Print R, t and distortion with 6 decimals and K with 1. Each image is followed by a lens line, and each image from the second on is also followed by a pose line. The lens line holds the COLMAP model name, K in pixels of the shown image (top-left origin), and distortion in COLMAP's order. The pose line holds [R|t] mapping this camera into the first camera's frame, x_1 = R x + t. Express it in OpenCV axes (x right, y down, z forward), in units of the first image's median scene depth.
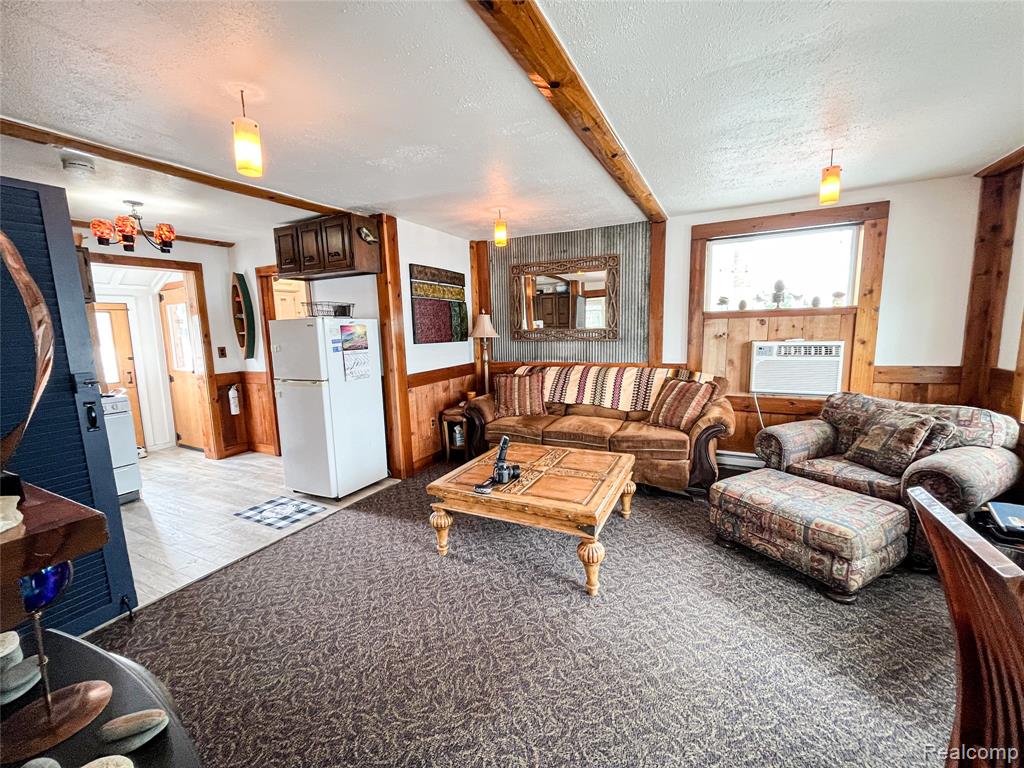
lens RADIAL K [[414.9, 0, 514.7], [0, 414.9, 384.5], [0, 0, 1]] dist [-0.002183, -0.000154]
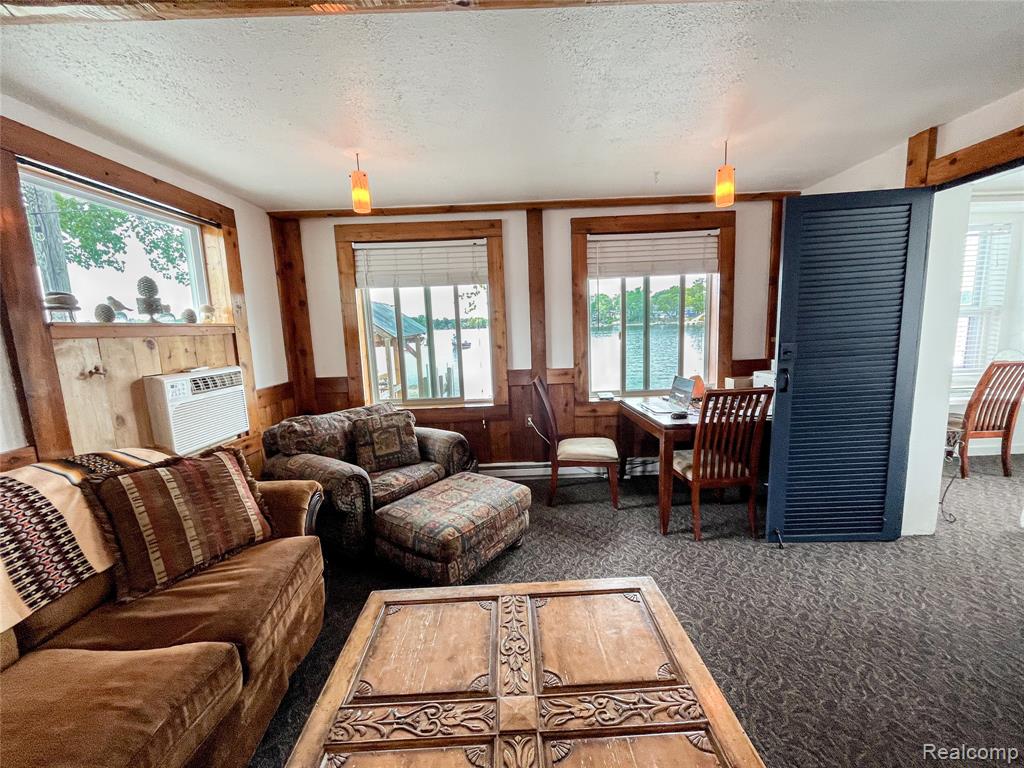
lens RADIAL K [[414.9, 0, 511.7], [0, 414.9, 386.1], [0, 0, 1]] dist [-0.002183, -0.000154]
pose [[-0.456872, -0.077487, 0.886151, -0.172132], [0.172137, 0.969667, 0.173538, -0.103111], [-0.872718, 0.231824, -0.429675, 0.794639]]
